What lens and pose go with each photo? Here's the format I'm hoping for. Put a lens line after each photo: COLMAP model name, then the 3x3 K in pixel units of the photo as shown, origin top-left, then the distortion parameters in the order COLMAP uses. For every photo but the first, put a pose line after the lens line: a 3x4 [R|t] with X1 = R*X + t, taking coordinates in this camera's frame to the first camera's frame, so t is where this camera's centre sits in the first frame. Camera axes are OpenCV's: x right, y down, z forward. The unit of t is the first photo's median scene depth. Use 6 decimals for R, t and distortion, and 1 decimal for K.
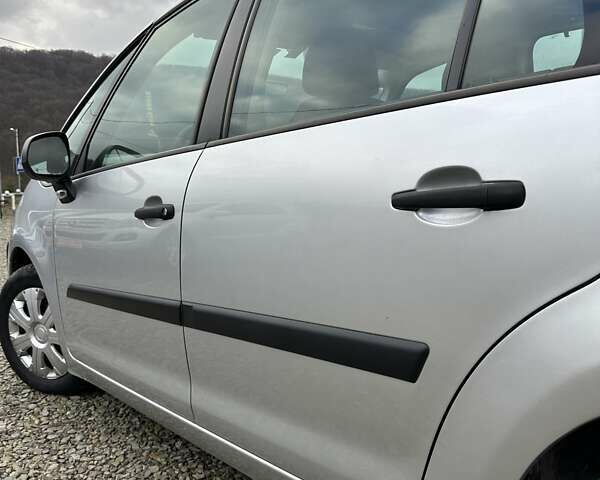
lens RADIAL K [[561.0, 0, 300.0], [0, 561.0, 240.0], [0, 0, 1]] dist [0.167670, -0.341087]
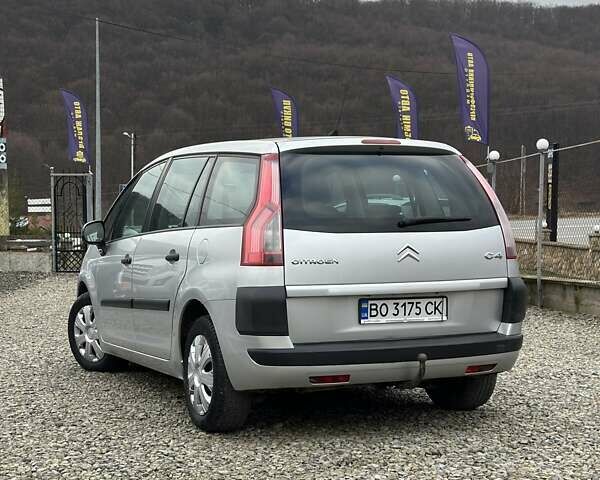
lens RADIAL K [[1102.2, 0, 300.0], [0, 1102.2, 240.0], [0, 0, 1]] dist [0.152300, -0.018916]
pose [[0.952497, 0.019251, -0.303939, 1.104206], [-0.043985, 0.996232, -0.074745, 0.106506], [0.301355, 0.084563, 0.949755, -1.907700]]
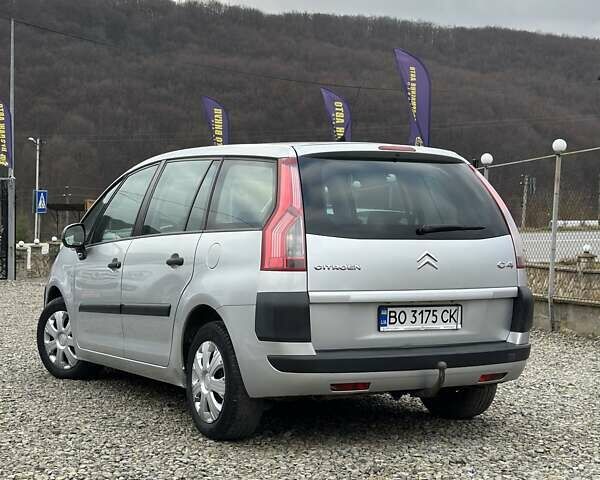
lens RADIAL K [[1102.2, 0, 300.0], [0, 1102.2, 240.0], [0, 0, 1]] dist [0.152300, -0.018916]
pose [[0.975740, 0.033429, -0.216367, 0.873140], [-0.054003, 0.994487, -0.089884, 0.128298], [0.212169, 0.099388, 0.972166, -1.941777]]
